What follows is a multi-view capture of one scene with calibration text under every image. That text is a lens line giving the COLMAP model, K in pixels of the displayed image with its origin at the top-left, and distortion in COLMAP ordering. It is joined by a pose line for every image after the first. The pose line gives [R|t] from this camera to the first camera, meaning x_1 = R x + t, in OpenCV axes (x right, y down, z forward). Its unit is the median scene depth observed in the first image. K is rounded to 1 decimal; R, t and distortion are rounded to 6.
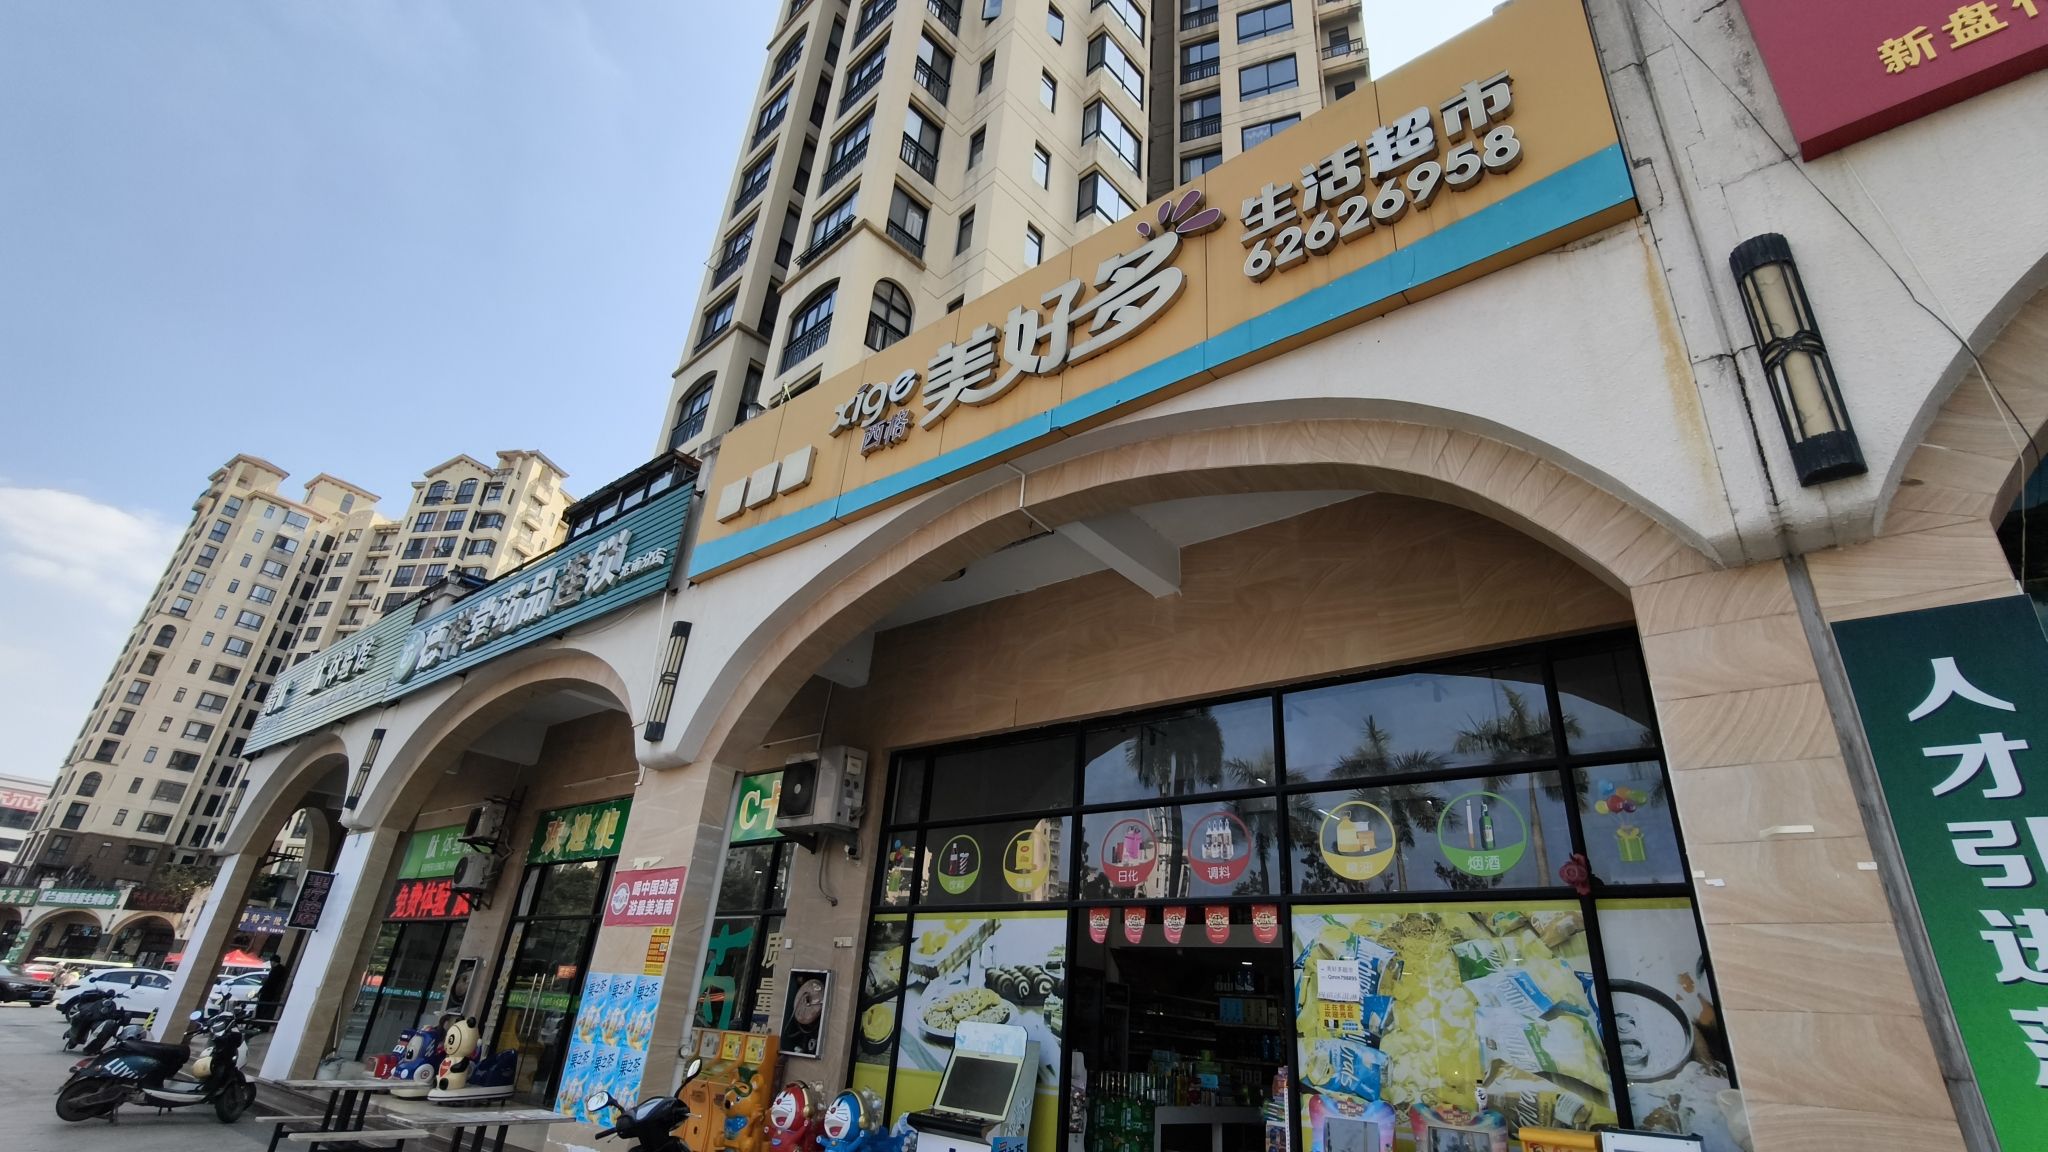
lens RADIAL K [[949.7, 0, 1022.8], [0, 949.7, 575.5], [0, 0, 1]] dist [-0.004710, -0.001391]
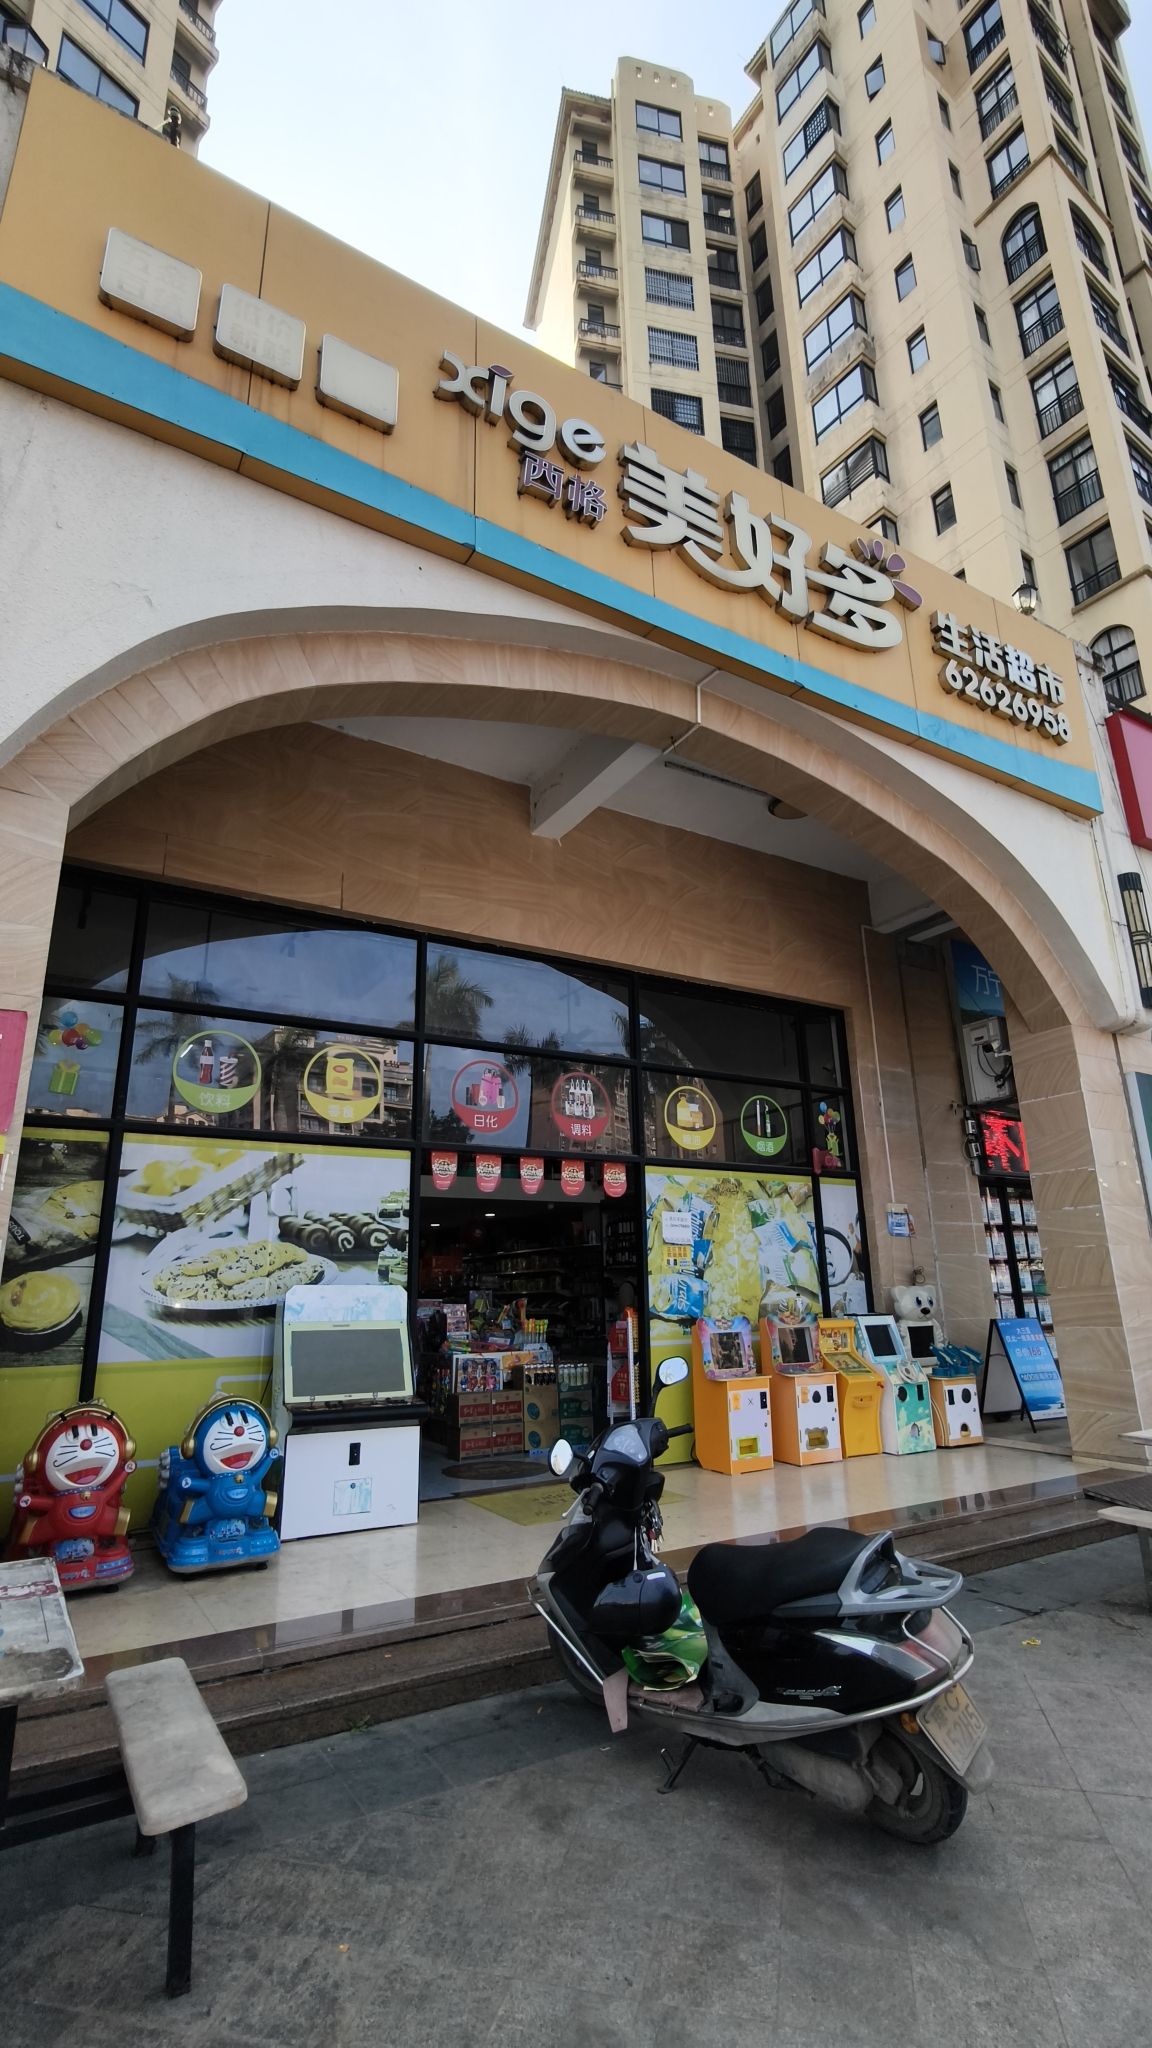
lens RADIAL K [[949.7, 0, 572.1], [0, 949.7, 1021.6], [0, 0, 1]] dist [-0.004710, -0.001391]
pose [[0.328028, 0.185690, 0.926238, -0.757972], [-0.372163, 0.926597, -0.053961, 0.259724], [-0.868270, -0.327011, 0.373057, 0.653361]]
